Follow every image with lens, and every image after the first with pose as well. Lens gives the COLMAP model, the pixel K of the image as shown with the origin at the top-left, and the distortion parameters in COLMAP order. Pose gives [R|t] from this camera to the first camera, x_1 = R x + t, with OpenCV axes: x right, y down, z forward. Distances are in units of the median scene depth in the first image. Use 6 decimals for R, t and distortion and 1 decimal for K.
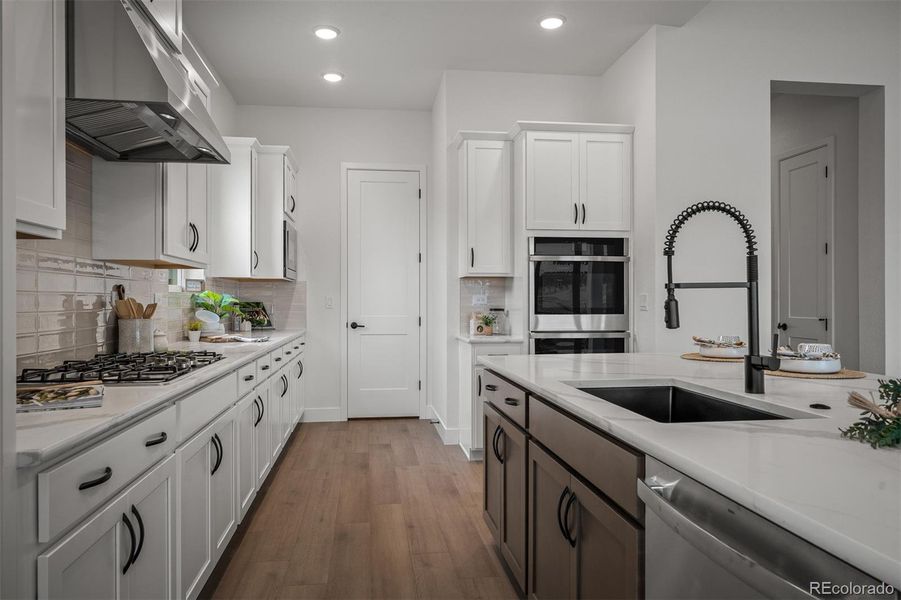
lens RADIAL K [[609.9, 0, 444.8], [0, 609.9, 303.0], [0, 0, 1]] dist [0.000005, -0.000561]
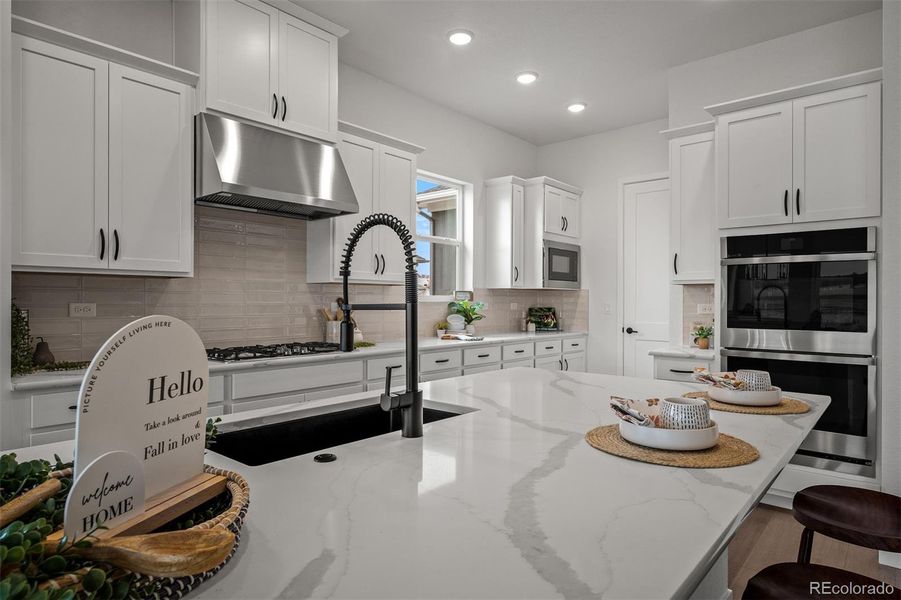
lens RADIAL K [[521.3, 0, 450.9], [0, 521.3, 297.5], [0, 0, 1]] dist [0.003140, 0.001404]
pose [[0.670506, -0.002434, -0.741900, 0.423243], [-0.006172, 0.999942, -0.008858, -0.014549], [0.741878, 0.010518, 0.670452, 0.219522]]
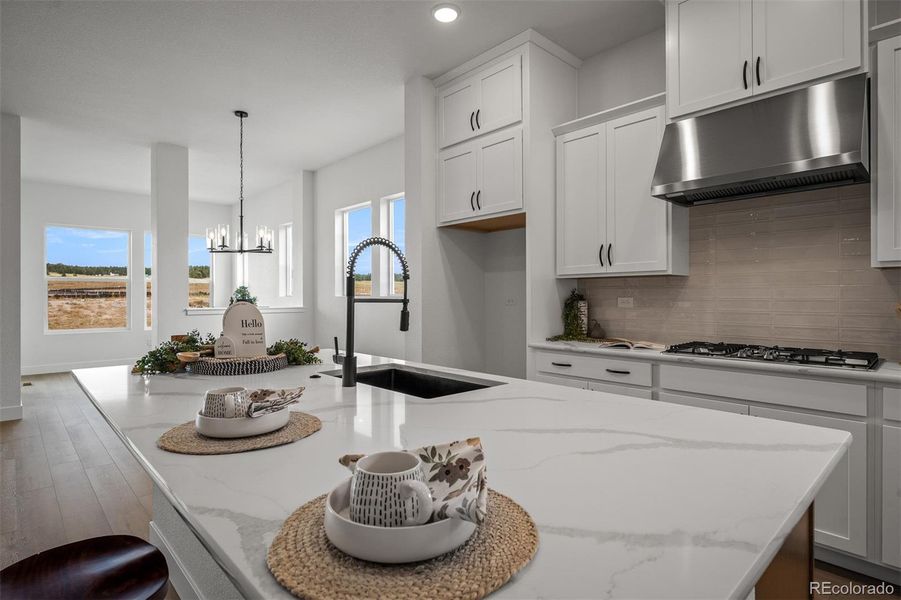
lens RADIAL K [[470.6, 0, 450.3], [0, 470.6, 295.1], [0, 0, 1]] dist [0.000120, -0.001959]
pose [[-0.811851, 0.003190, -0.583856, 0.356791], [0.002986, 0.999995, 0.001311, -0.016568], [0.583857, -0.000679, -0.811856, 0.761871]]
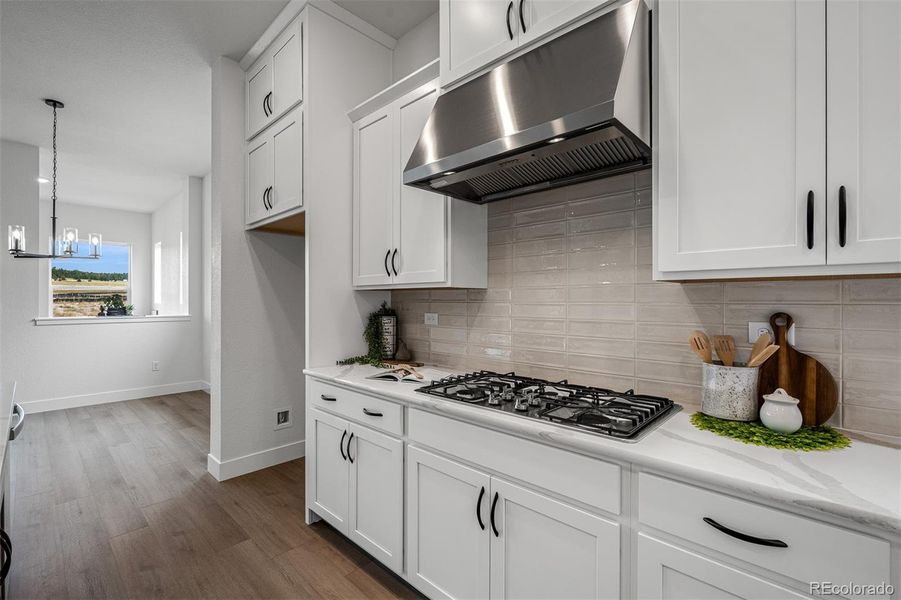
lens RADIAL K [[402.3, 0, 449.3], [0, 402.3, 298.9], [0, 0, 1]] dist [-0.002501, -0.000281]
pose [[-0.777870, 0.001334, -0.628424, 0.012685], [0.000883, 0.999999, 0.001030, -0.030762], [0.628425, 0.000246, -0.777870, 0.755326]]
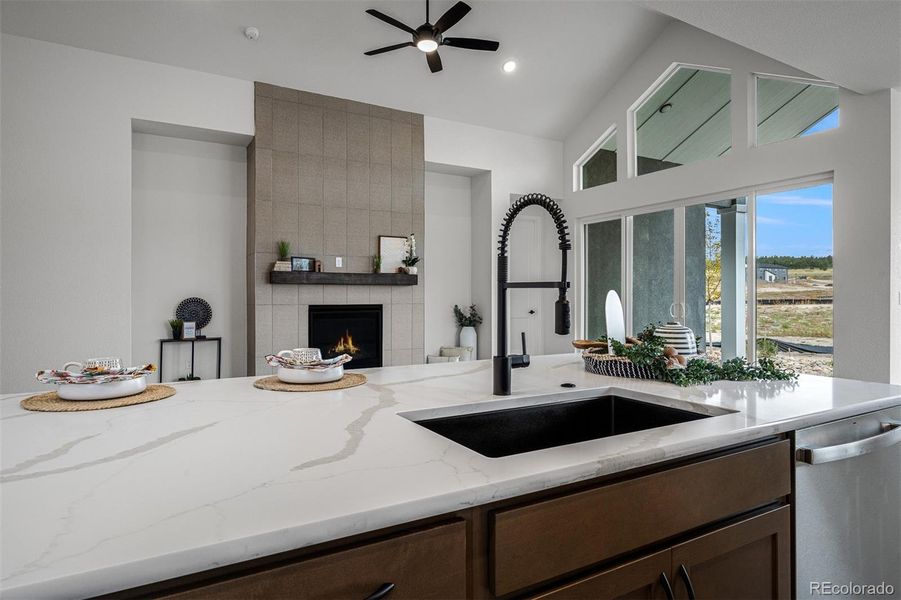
lens RADIAL K [[521.3, 0, 448.8], [0, 521.3, 295.4], [0, 0, 1]] dist [0.003140, 0.001404]
pose [[-0.389733, 0.006406, 0.920905, -0.095628], [0.004620, 0.999977, -0.005001, -0.003799], [-0.920916, 0.002305, -0.389754, 0.559129]]
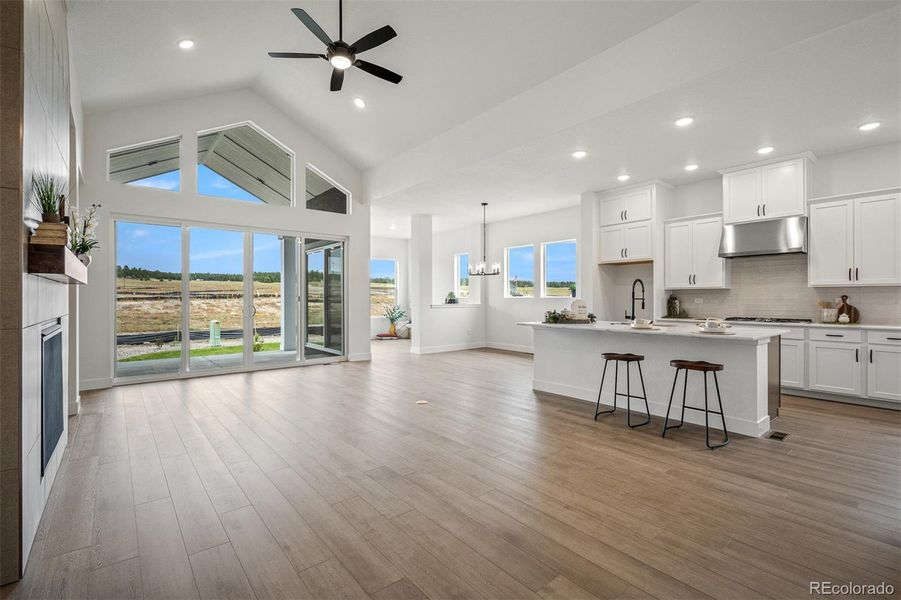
lens RADIAL K [[402.3, 0, 450.2], [0, 402.3, 299.1], [0, 0, 1]] dist [-0.002501, -0.000281]
pose [[-0.847384, 0.004704, -0.530959, 1.178487], [0.001588, 0.999979, 0.006325, -0.018698], [0.530978, 0.004517, -0.847374, 1.046169]]
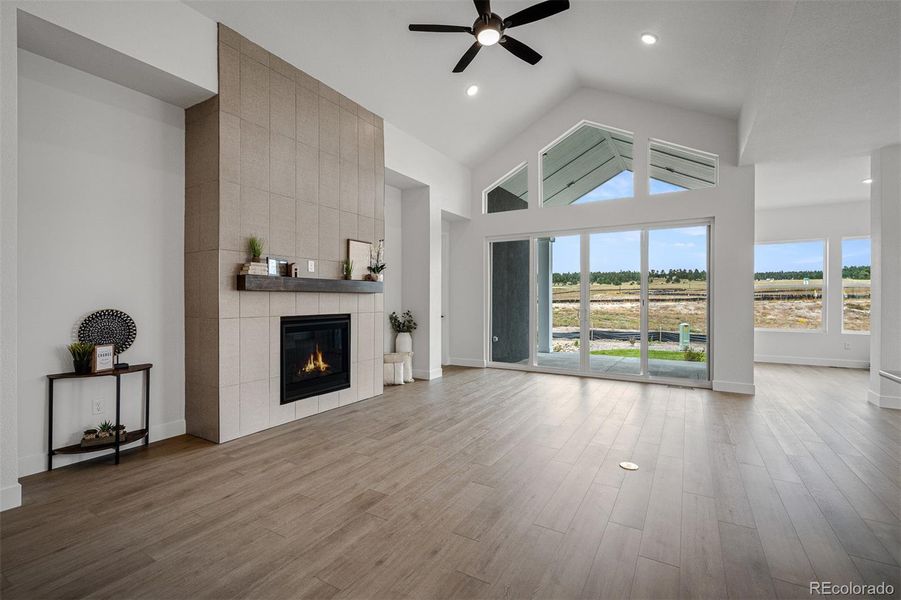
lens RADIAL K [[402.3, 0, 450.4], [0, 402.3, 300.8], [0, 0, 1]] dist [-0.002501, -0.000281]
pose [[-0.787105, 0.000326, 0.616819, 0.500487], [0.003835, 0.999983, 0.004365, -0.024400], [-0.616807, 0.005801, -0.787093, 0.834130]]
